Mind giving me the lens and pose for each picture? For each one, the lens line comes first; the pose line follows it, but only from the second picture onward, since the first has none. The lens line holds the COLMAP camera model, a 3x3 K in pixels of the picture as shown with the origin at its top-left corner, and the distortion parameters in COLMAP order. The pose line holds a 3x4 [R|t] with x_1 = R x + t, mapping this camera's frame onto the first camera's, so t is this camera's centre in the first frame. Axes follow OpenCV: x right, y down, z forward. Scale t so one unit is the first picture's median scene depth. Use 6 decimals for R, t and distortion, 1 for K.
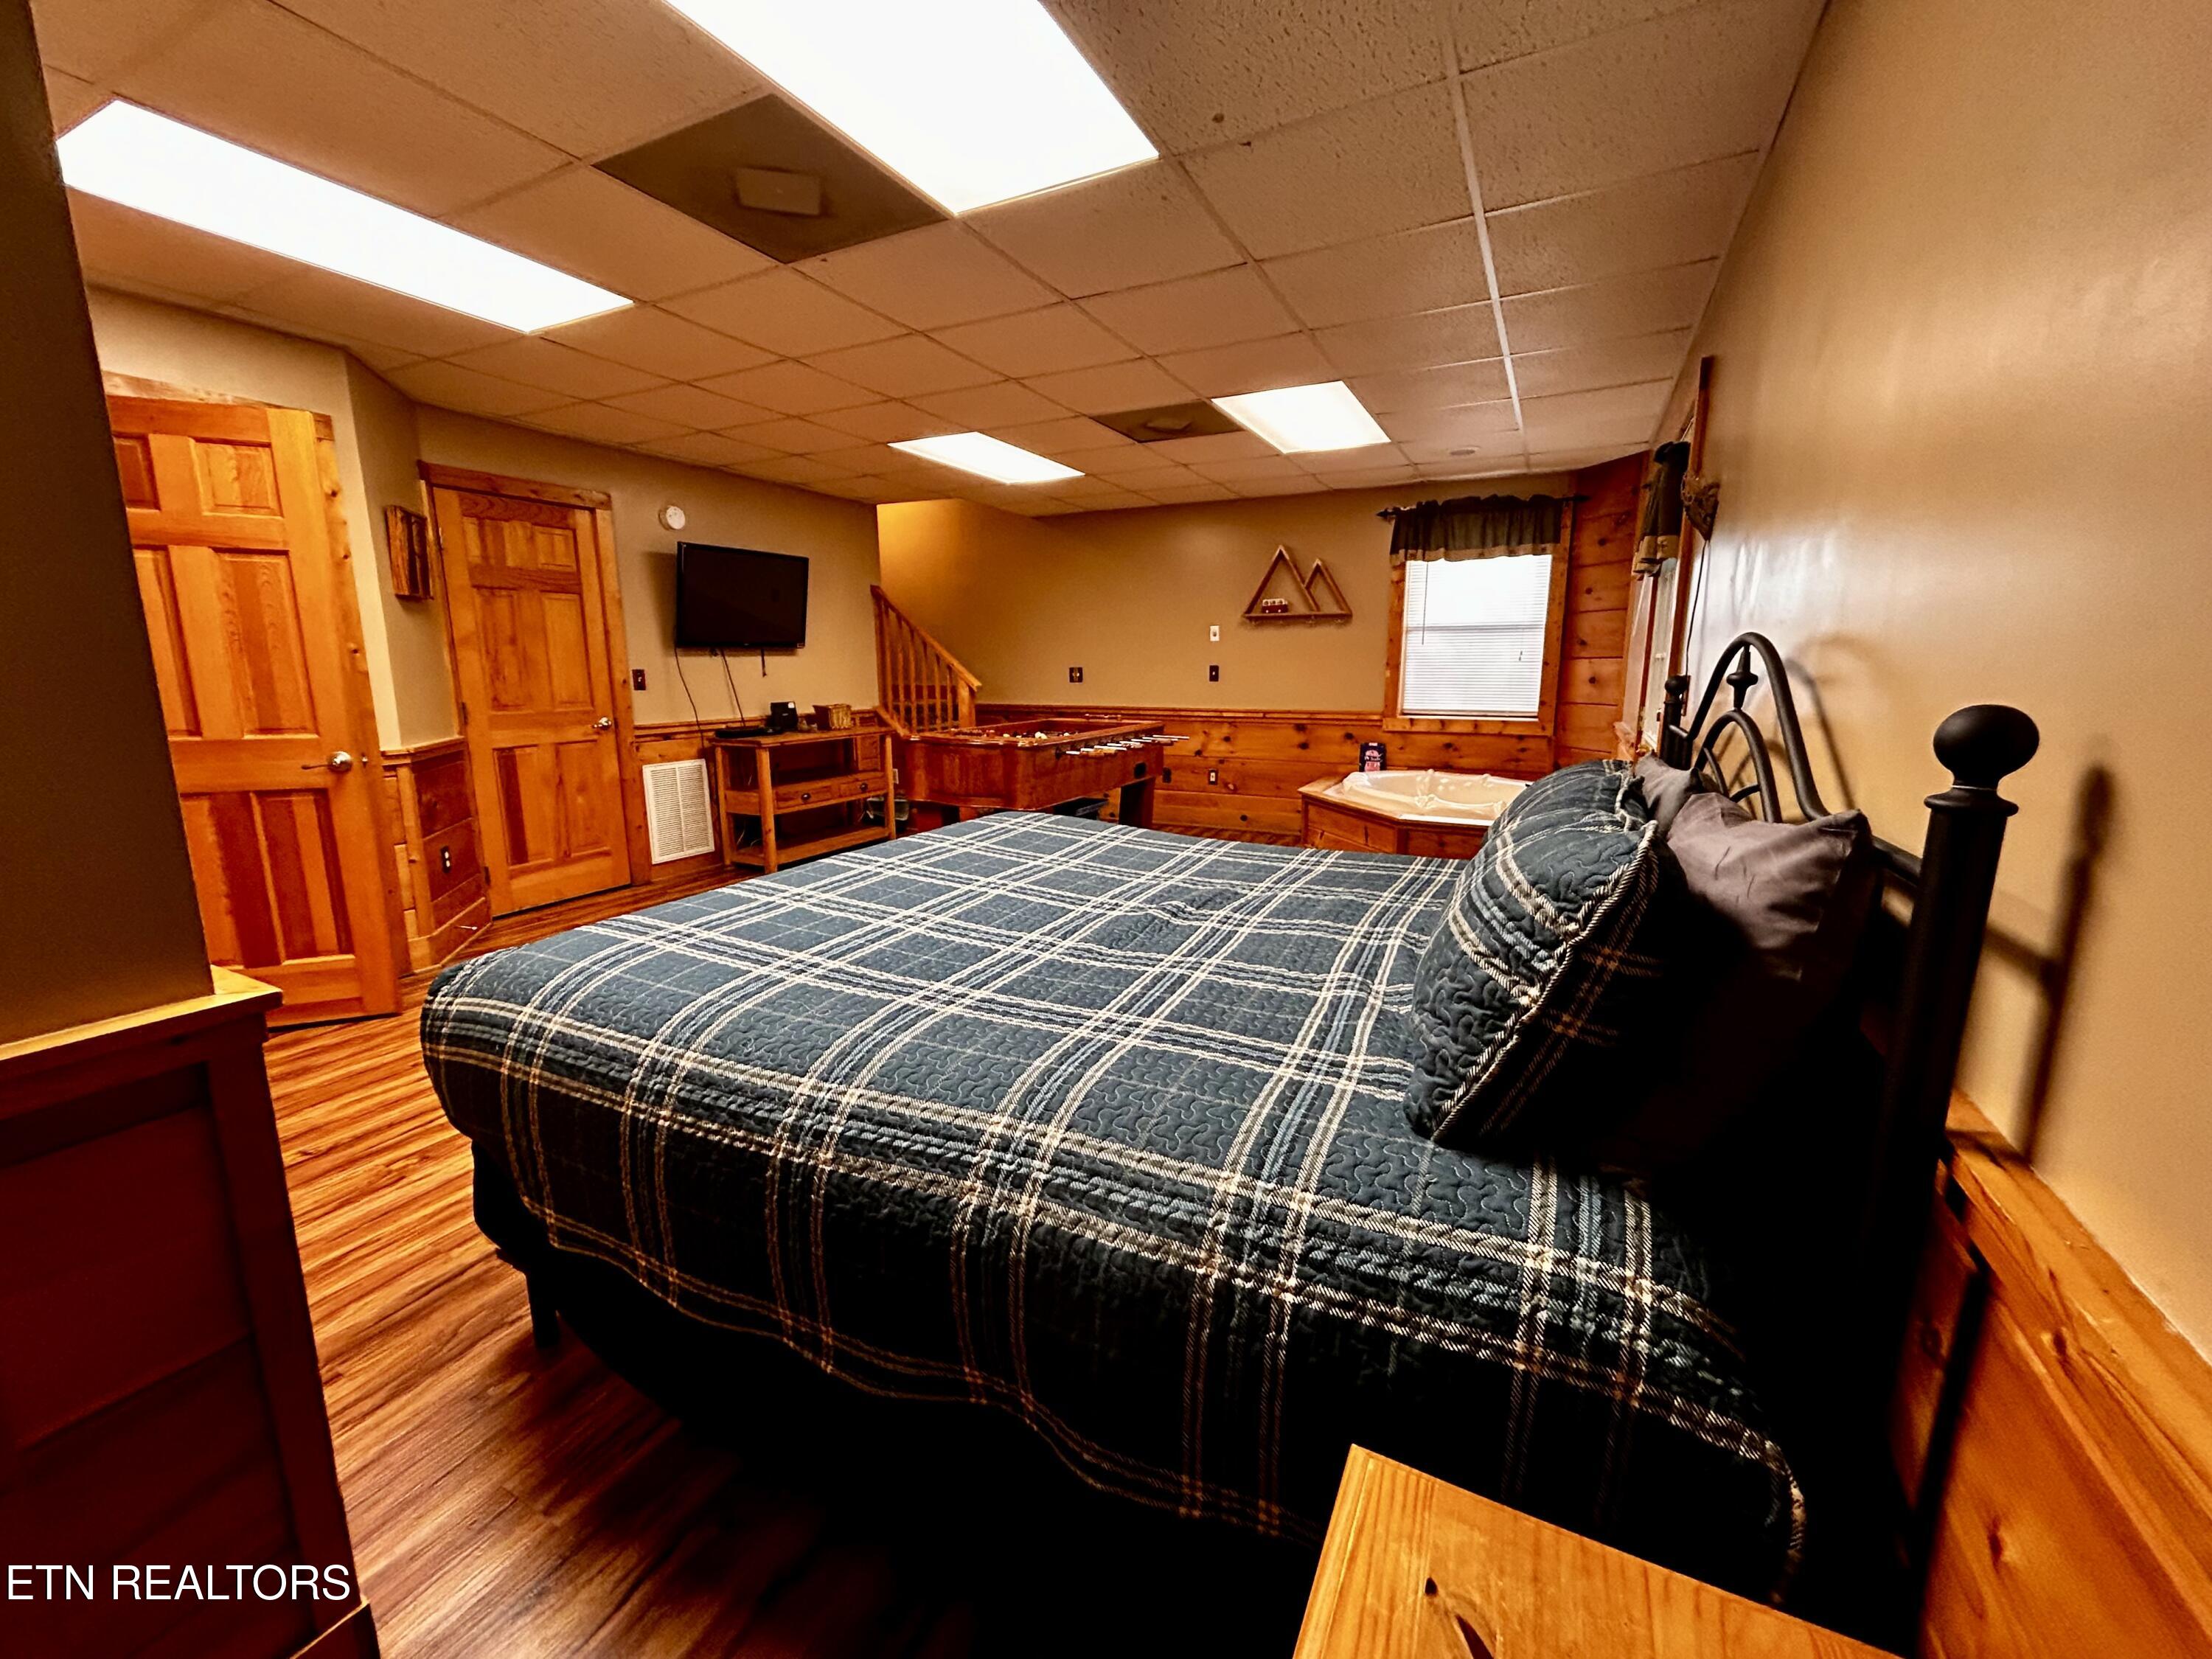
lens RADIAL K [[884.2, 0, 1102.5], [0, 884.2, 831.3], [0, 0, 1]] dist [-0.000759, -0.000354]
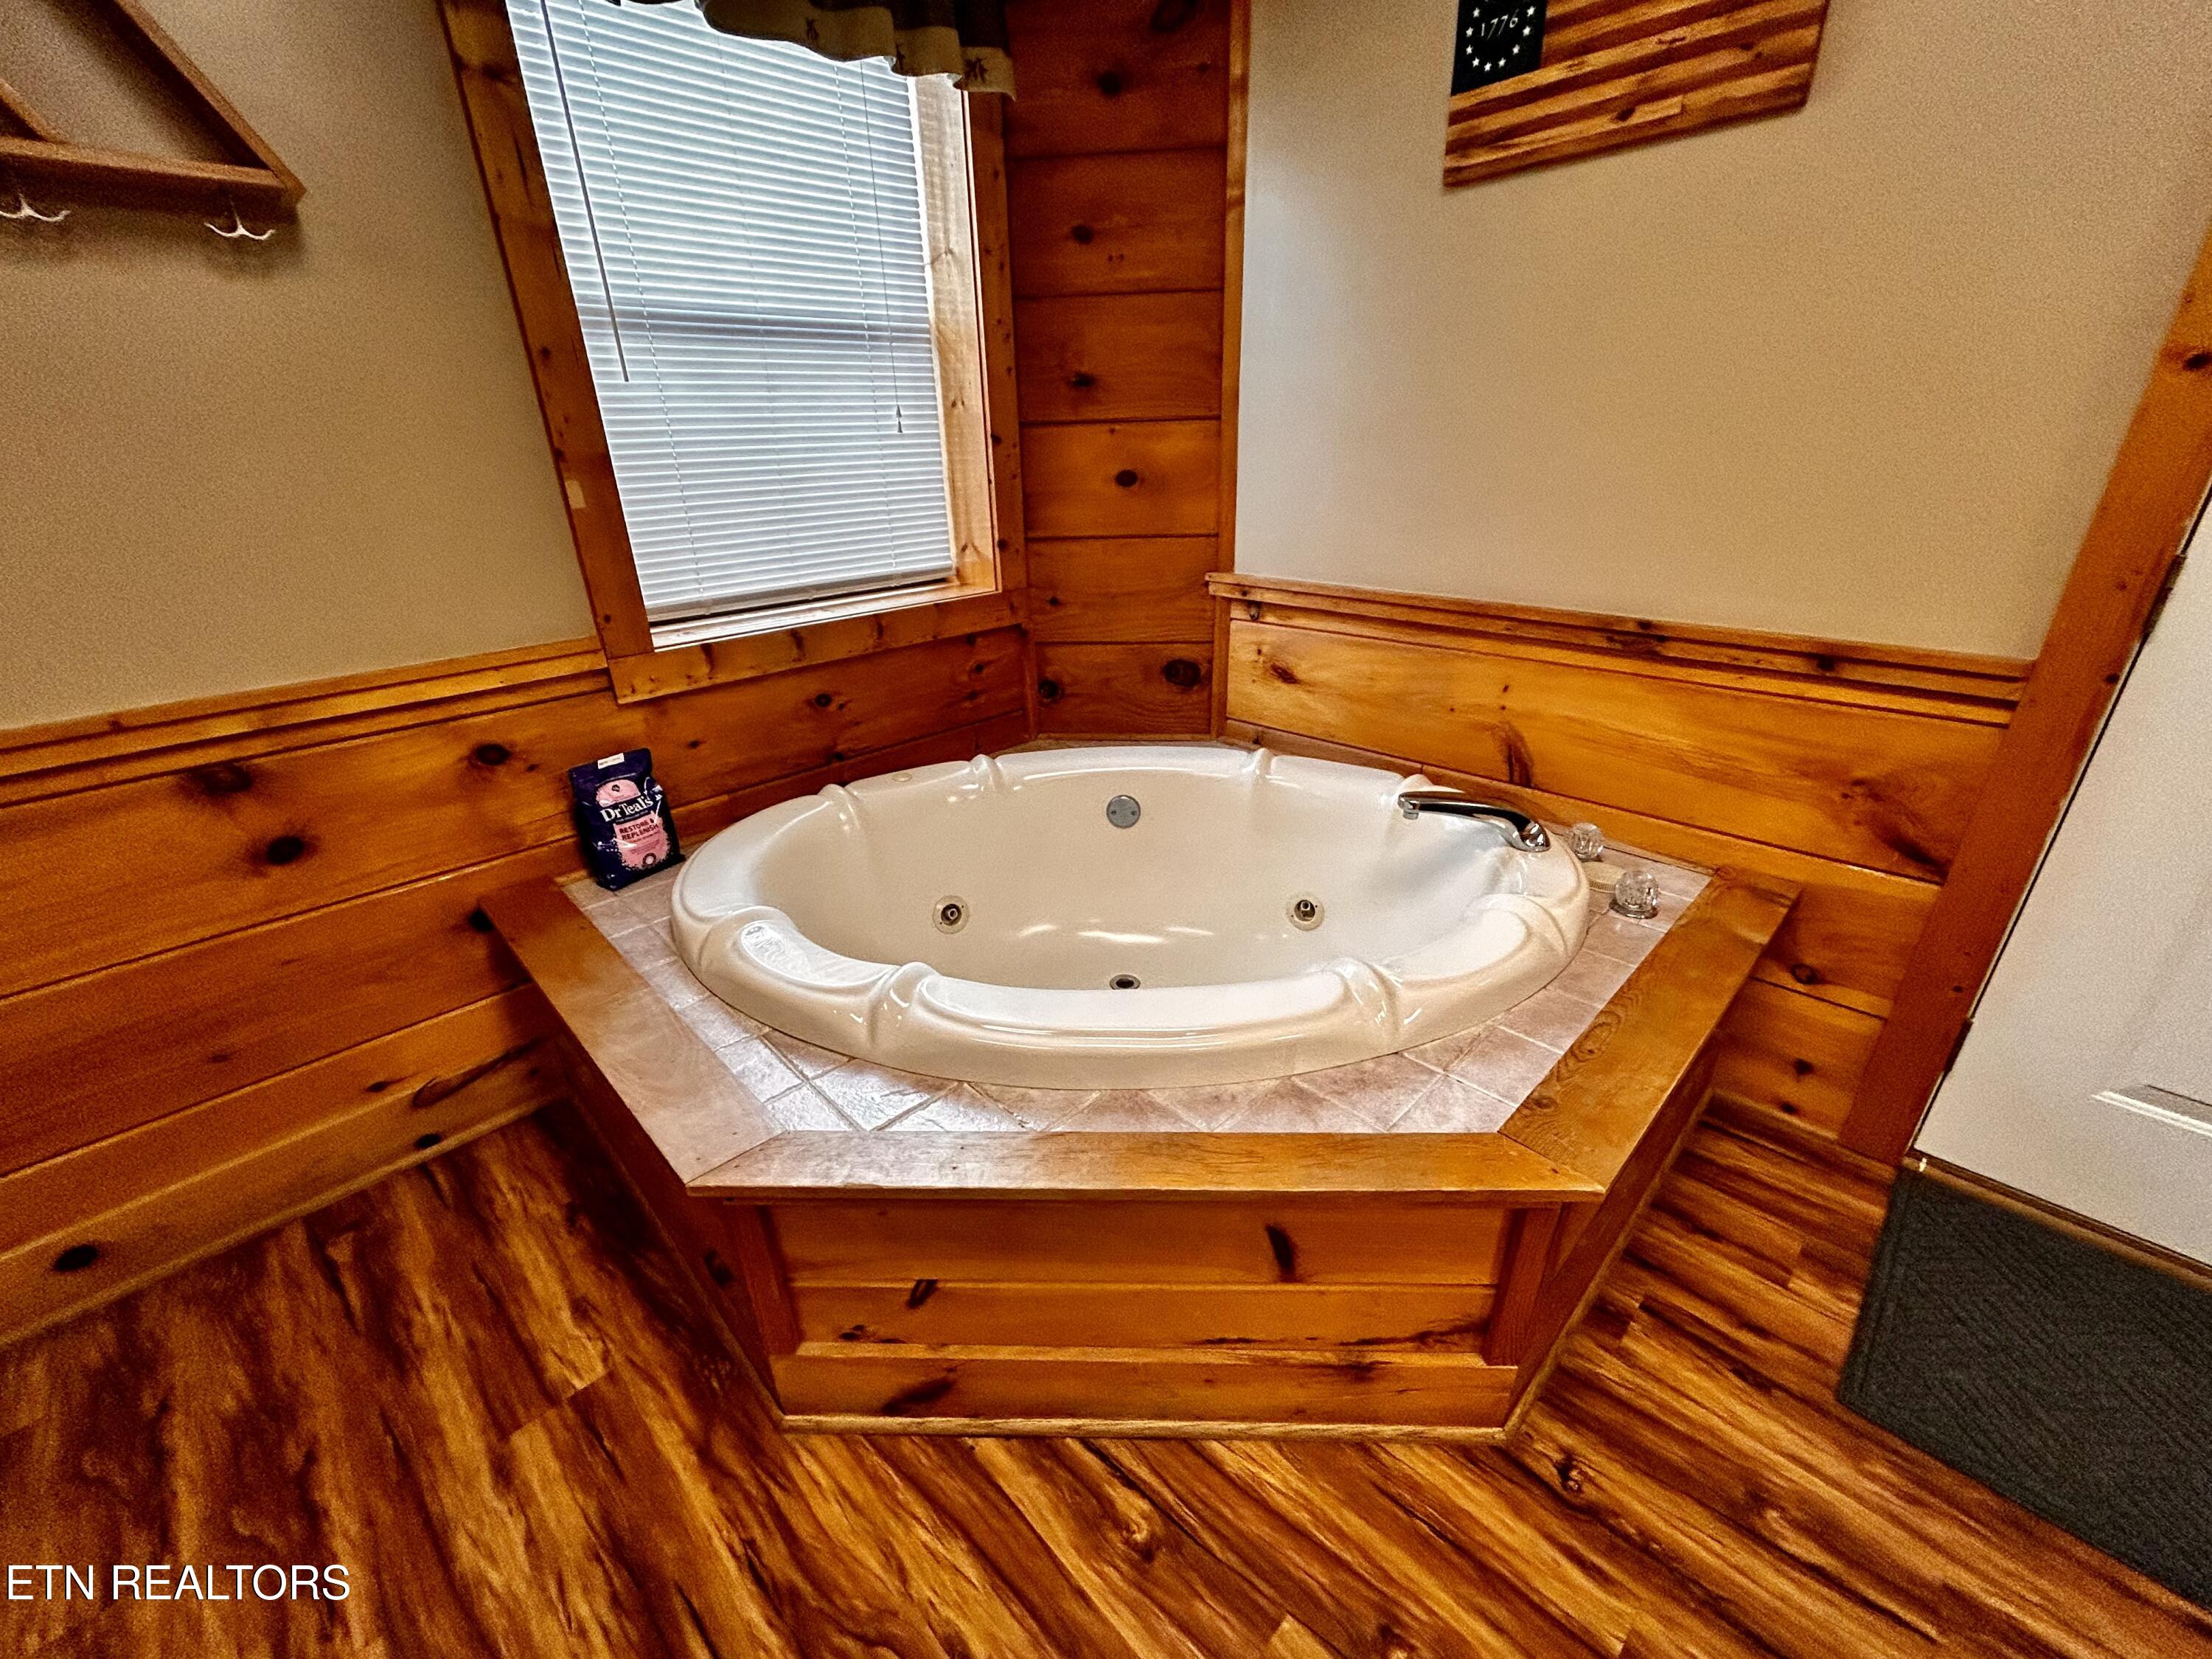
lens RADIAL K [[881.3, 0, 1109.5], [0, 881.3, 832.7], [0, 0, 1]] dist [0.000087, 0.000000]
pose [[0.312913, -0.399793, 0.861540, 0.108587], [0.199703, 0.914509, 0.351841, -0.148758], [-0.928549, 0.061956, 0.366002, 0.772654]]
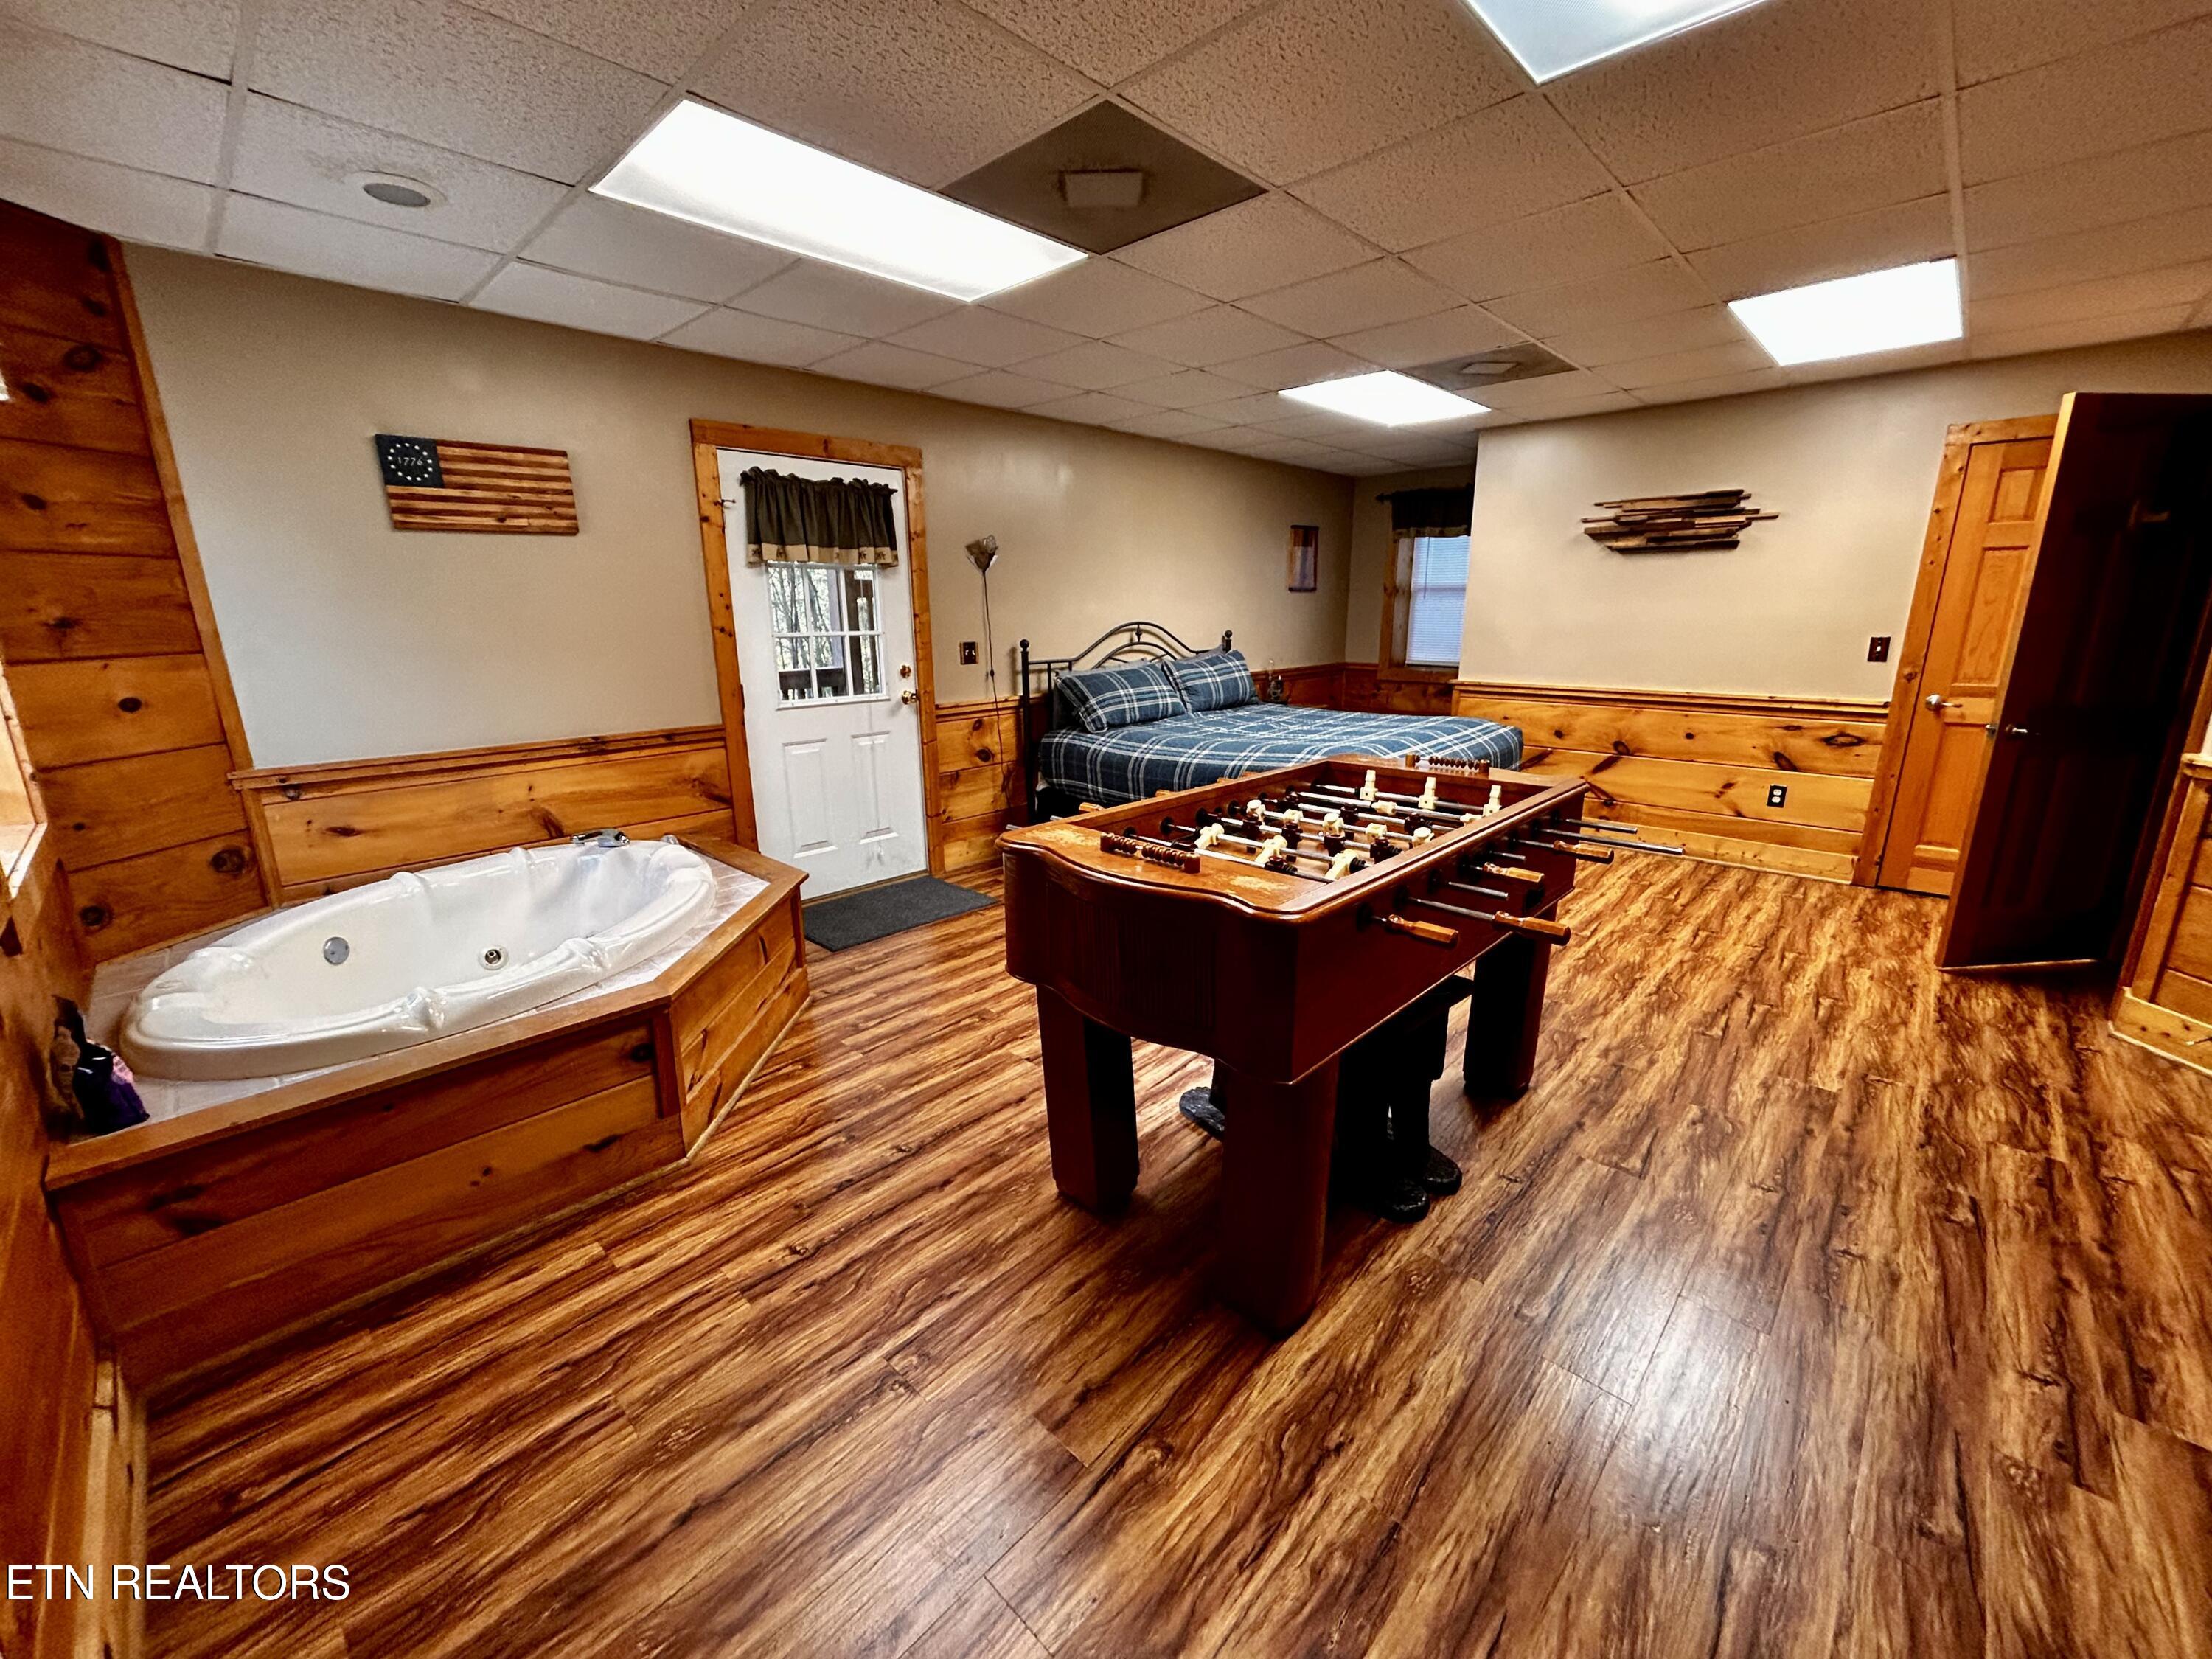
lens RADIAL K [[889.0, 0, 1102.1], [0, 889.0, 830.8], [0, 0, 1]] dist [-0.000726, 0.000543]
pose [[-0.956797, -0.062562, 0.283946, -0.065462], [0.062515, 0.909474, 0.411035, -0.242418], [-0.283957, 0.411028, -0.866271, 1.151279]]
